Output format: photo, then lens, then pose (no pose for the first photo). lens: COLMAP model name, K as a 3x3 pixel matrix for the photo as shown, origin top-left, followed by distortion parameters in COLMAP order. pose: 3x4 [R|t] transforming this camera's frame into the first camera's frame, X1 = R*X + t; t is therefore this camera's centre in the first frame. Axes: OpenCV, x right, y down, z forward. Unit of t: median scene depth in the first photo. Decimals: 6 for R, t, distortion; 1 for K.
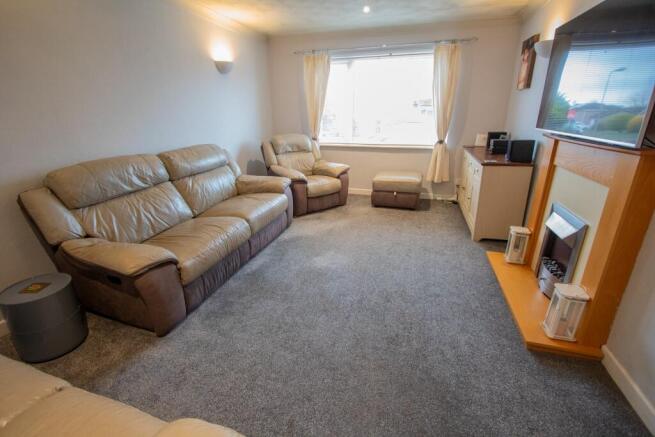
lens RADIAL K [[300.6, 0, 326.1], [0, 300.6, 217.0], [0, 0, 1]] dist [-0.008806, 0.000318]
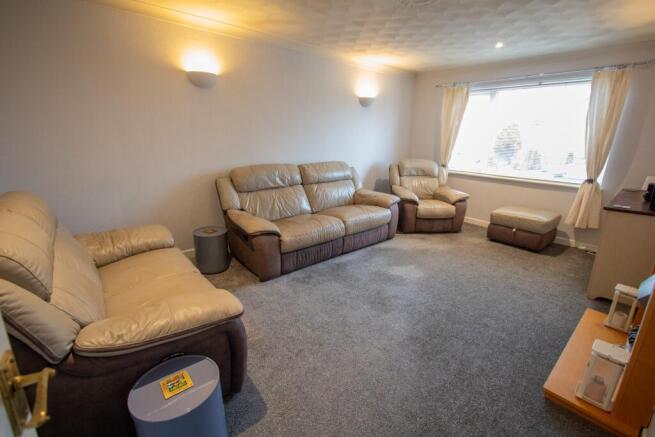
lens RADIAL K [[300.6, 0, 326.3], [0, 300.6, 218.9], [0, 0, 1]] dist [-0.008806, 0.000318]
pose [[0.850160, 0.170340, -0.498208, 0.247599], [-0.204447, 0.978774, -0.014226, 0.026005], [0.485210, 0.113952, 0.866941, -0.109451]]
